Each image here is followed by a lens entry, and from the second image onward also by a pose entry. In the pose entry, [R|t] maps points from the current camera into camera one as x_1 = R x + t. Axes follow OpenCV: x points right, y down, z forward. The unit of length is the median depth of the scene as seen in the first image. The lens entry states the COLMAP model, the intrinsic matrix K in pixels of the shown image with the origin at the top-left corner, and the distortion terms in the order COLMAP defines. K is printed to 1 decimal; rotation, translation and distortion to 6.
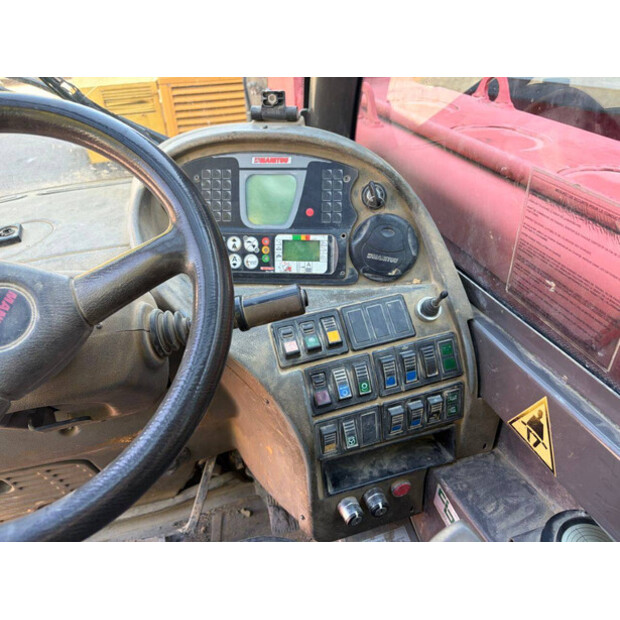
lens RADIAL K [[467.2, 0, 310.5], [0, 467.2, 305.5], [0, 0, 1]] dist [0.056847, -0.067560]
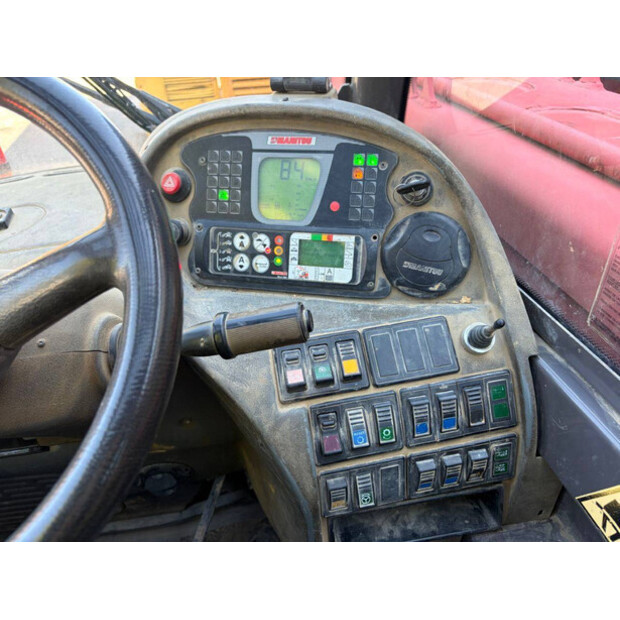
lens RADIAL K [[470.6, 0, 309.9], [0, 470.6, 309.7], [0, 0, 1]] dist [0.009758, 0.003258]
pose [[0.992261, 0.060957, -0.108173, 0.057094], [-0.057988, 0.997855, 0.030385, -0.046347], [0.109793, -0.023877, 0.993668, 0.196749]]
